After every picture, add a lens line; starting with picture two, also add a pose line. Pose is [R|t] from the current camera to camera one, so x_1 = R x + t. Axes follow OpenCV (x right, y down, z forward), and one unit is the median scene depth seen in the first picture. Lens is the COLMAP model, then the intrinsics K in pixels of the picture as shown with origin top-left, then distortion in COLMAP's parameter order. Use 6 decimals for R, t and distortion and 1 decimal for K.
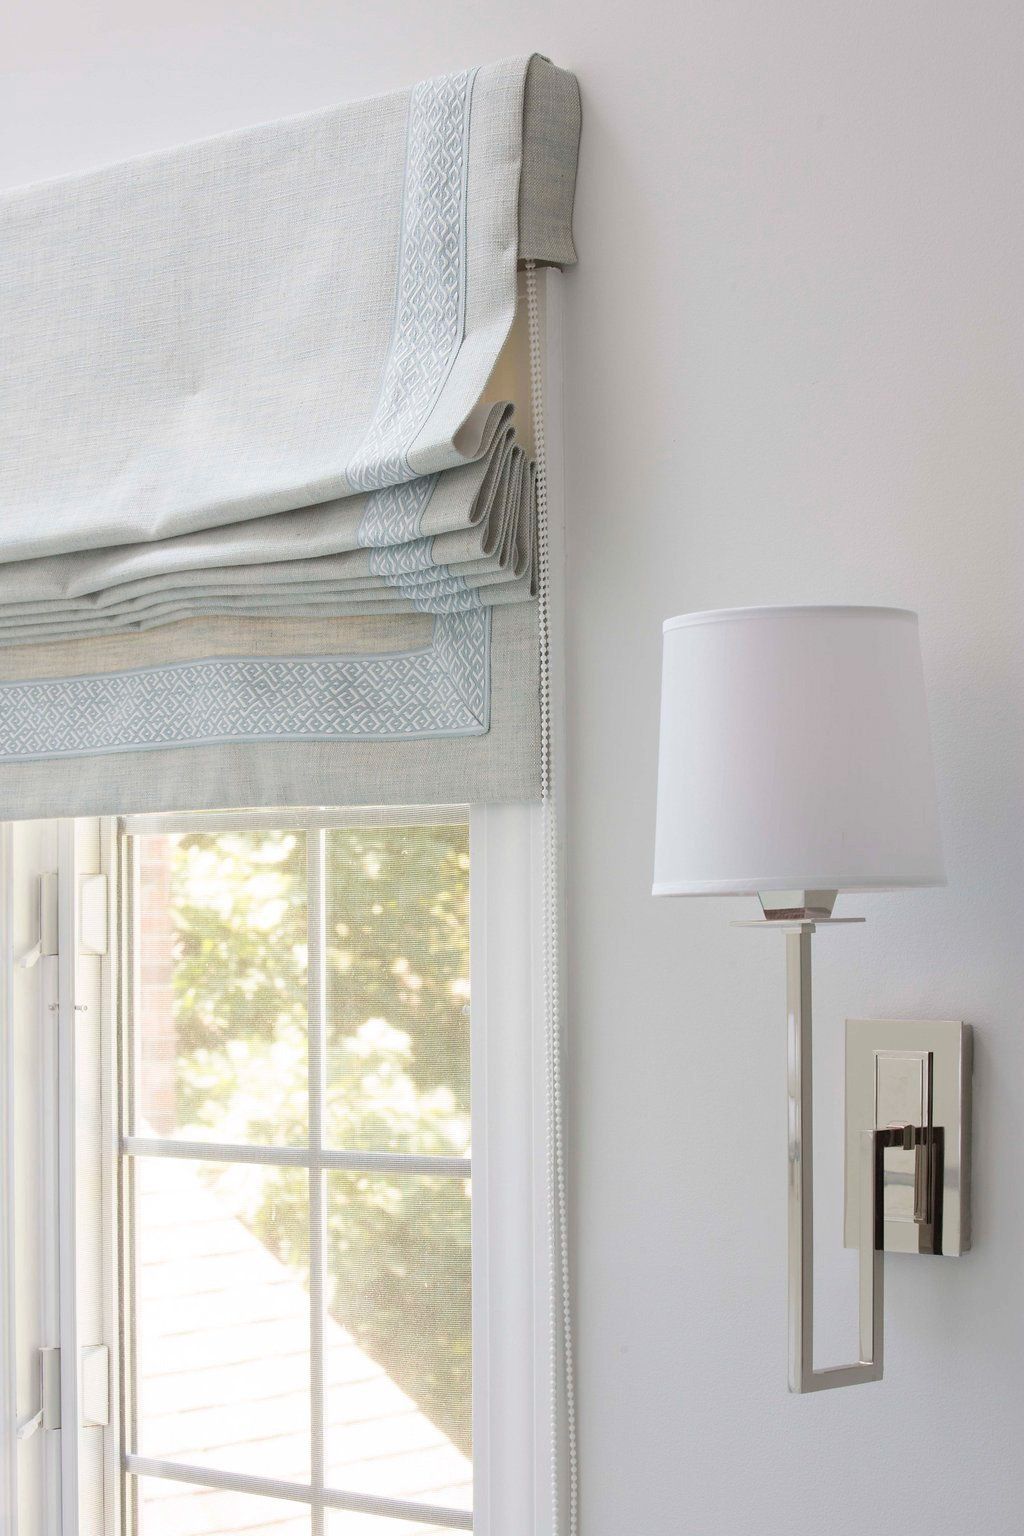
lens RADIAL K [[3554.1, 0, 512.0], [0, 3554.1, 768.0], [0, 0, 1]] dist [-0.288539, 0.293242]
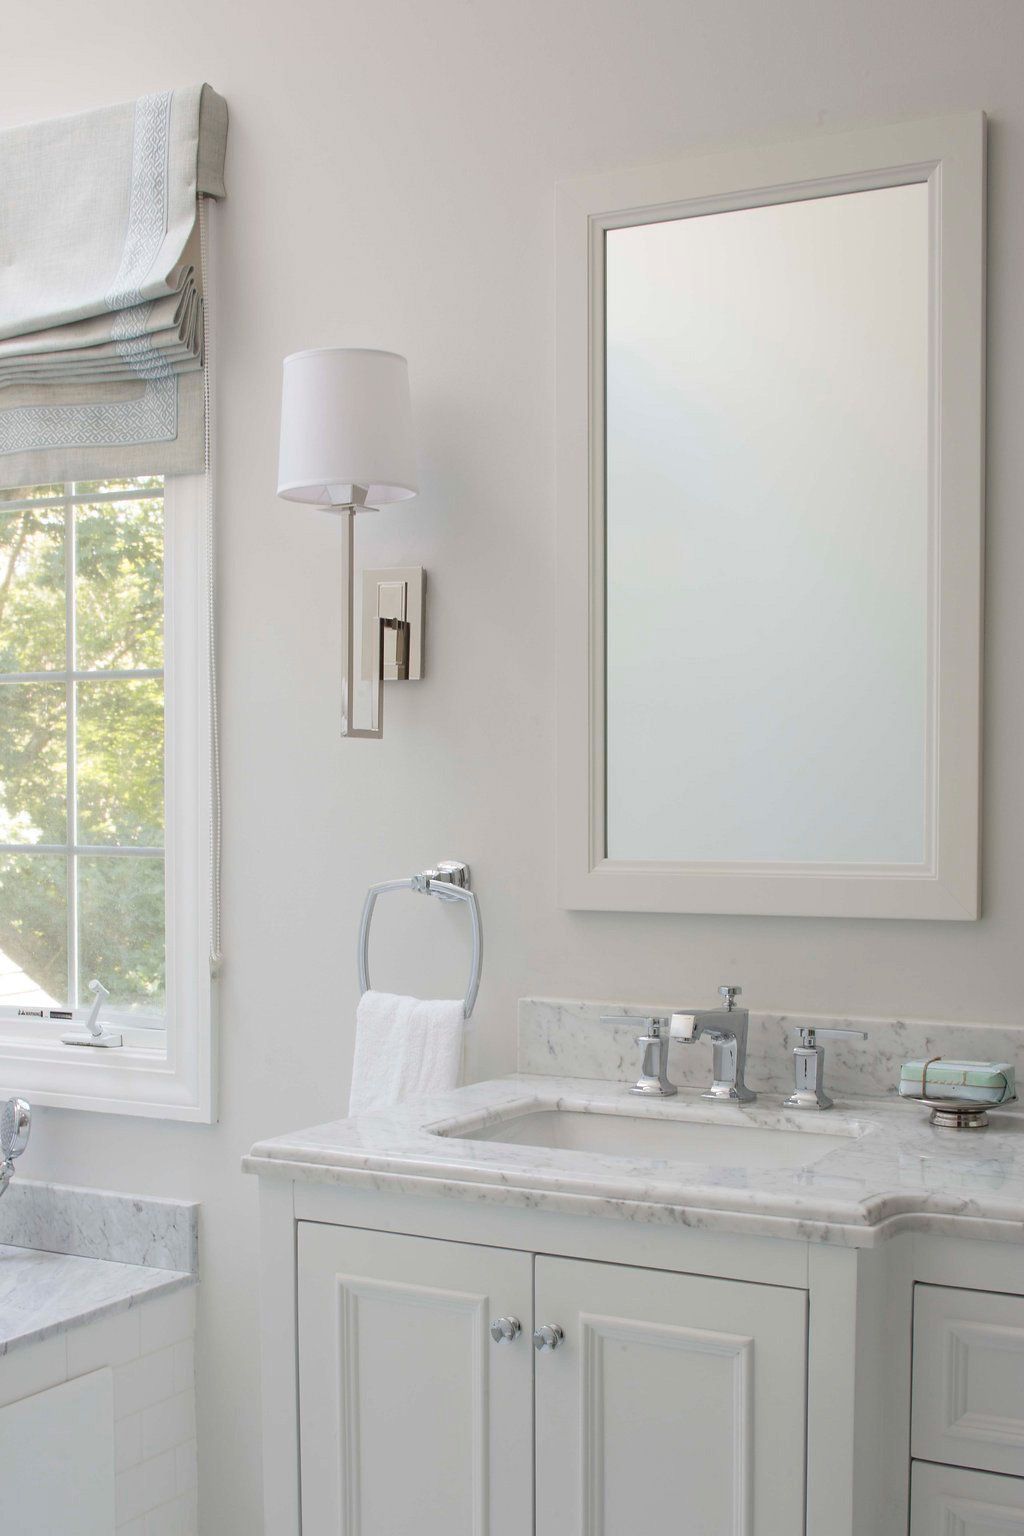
lens RADIAL K [[2048.4, 0, 575.3], [0, 2048.4, 974.3], [0, 0, 1]] dist [-0.093119, 0.098471]
pose [[0.965140, -0.010529, 0.261521, -0.091780], [-0.025437, 0.990687, 0.133760, 0.130048], [-0.260494, -0.135749, 0.955884, -0.187656]]
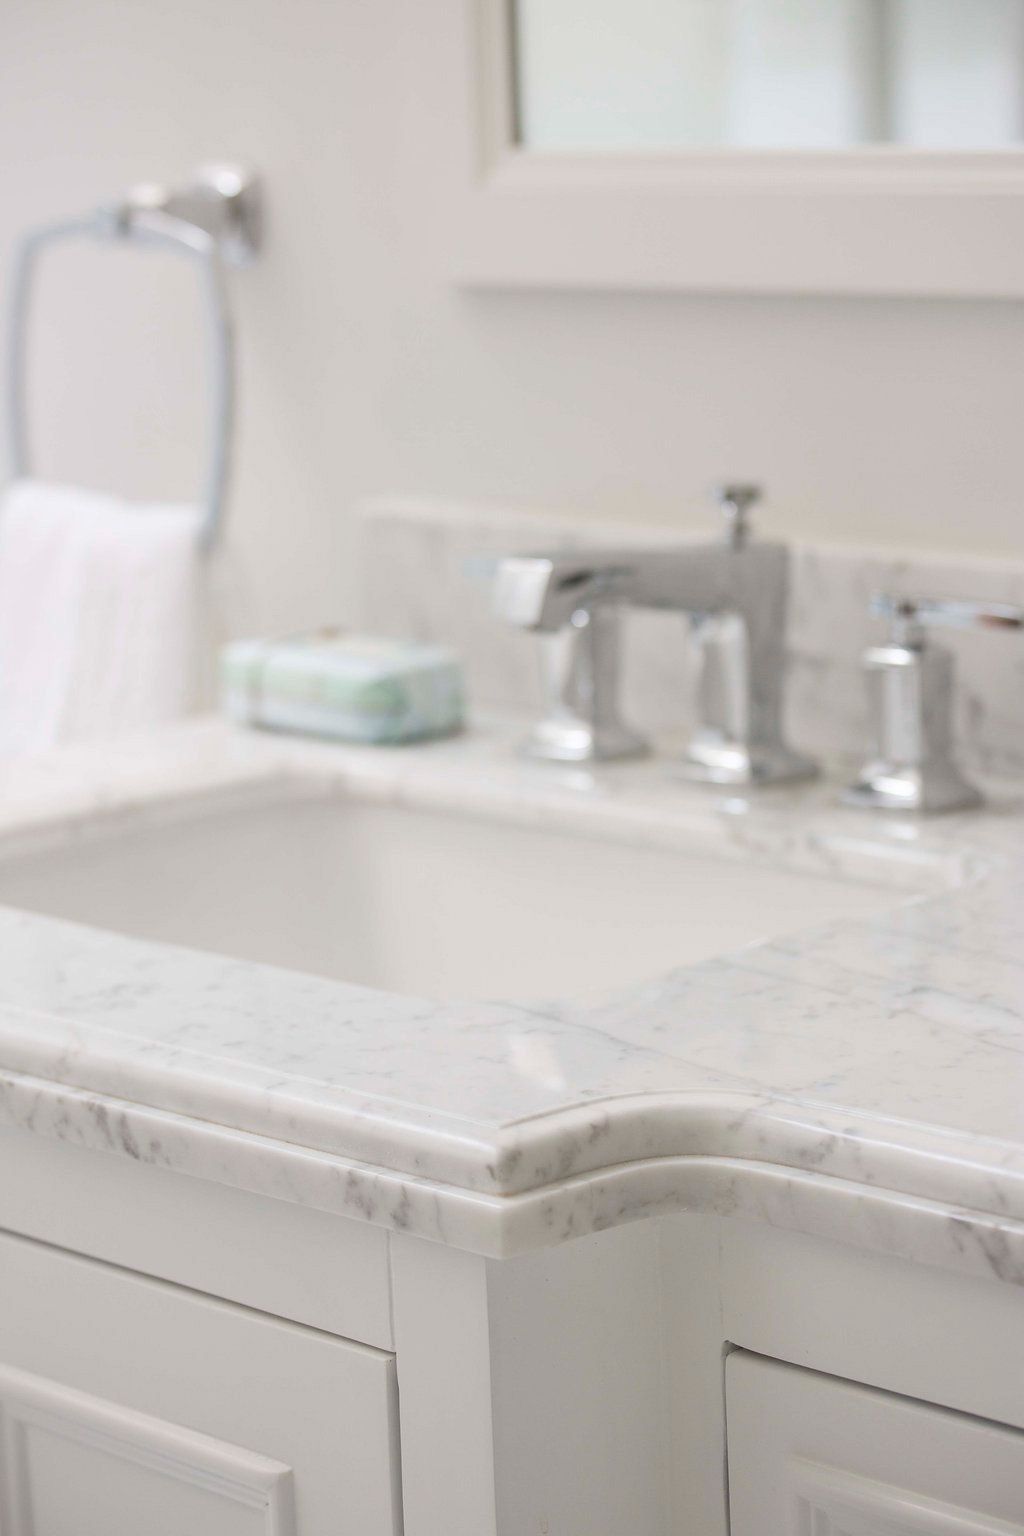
lens RADIAL K [[4243.2, 0, 512.0], [0, 4243.2, 768.0], [0, 0, 1]] dist [-0.211673, -0.023146]
pose [[0.999487, -0.012809, -0.029340, 0.214638], [0.018946, 0.975412, 0.219572, 0.145450], [0.025806, -0.220016, 0.975155, -0.035798]]
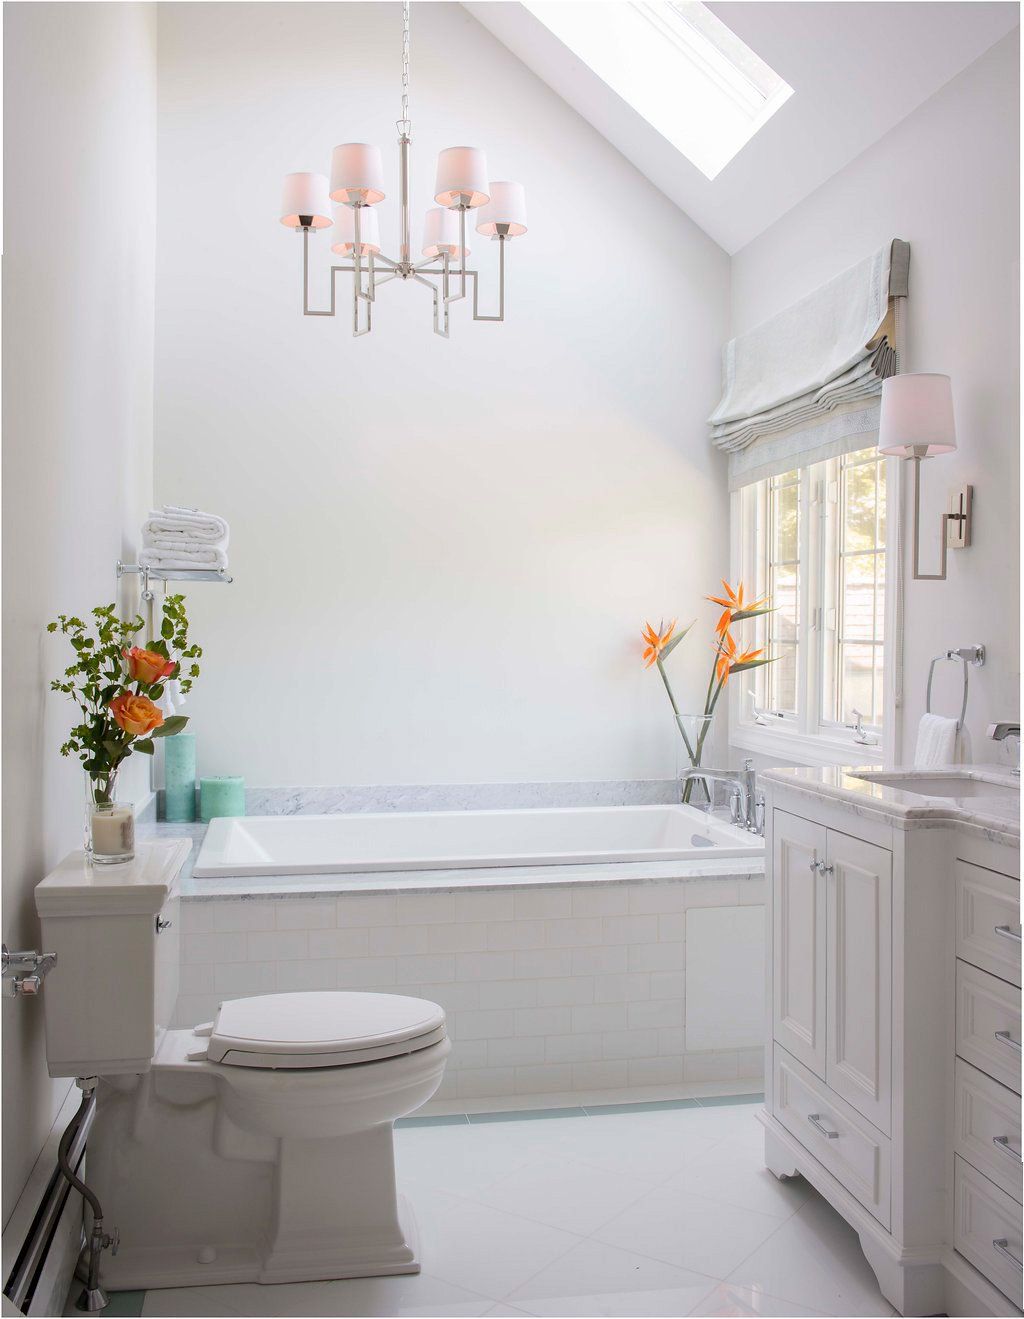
lens RADIAL K [[1343.1, 0, 536.6], [0, 1343.1, 660.1], [0, 0, 1]] dist [-0.015211, -0.011235]
pose [[0.829668, 0.029953, -0.557454, 0.491623], [0.008798, 0.997734, 0.066705, 0.143425], [0.558188, -0.060248, 0.827524, -0.416762]]
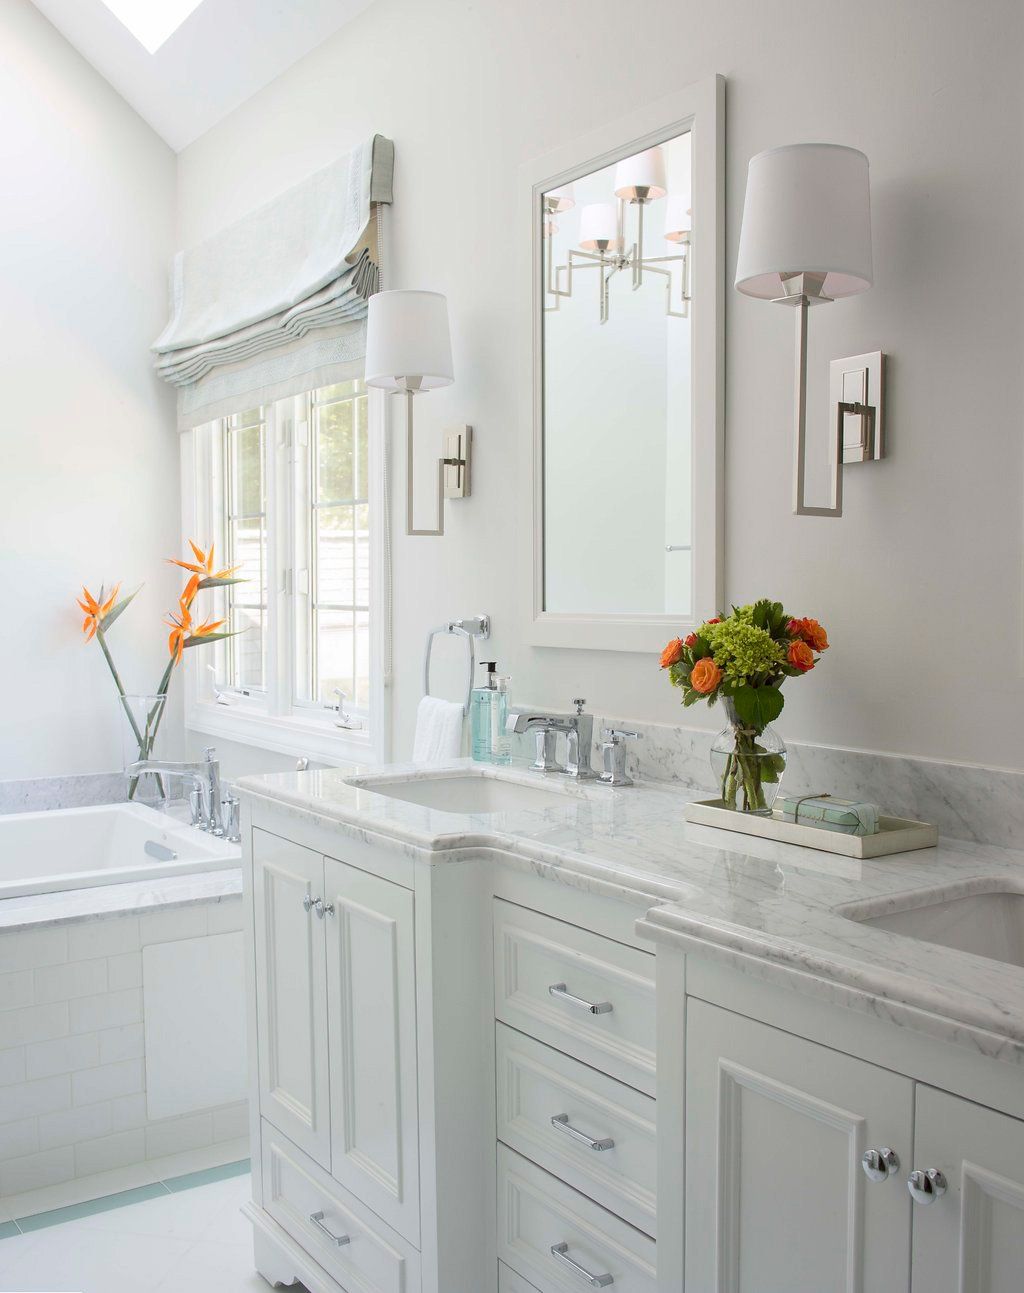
lens RADIAL K [[1381.3, 0, 447.1], [0, 1381.3, 652.6], [0, 0, 1]] dist [-0.019386, -0.017599]
pose [[0.968103, 0.023235, -0.249474, 0.382764], [0.001179, 0.995258, 0.097266, 0.138858], [0.250551, -0.094458, 0.963484, -0.221131]]
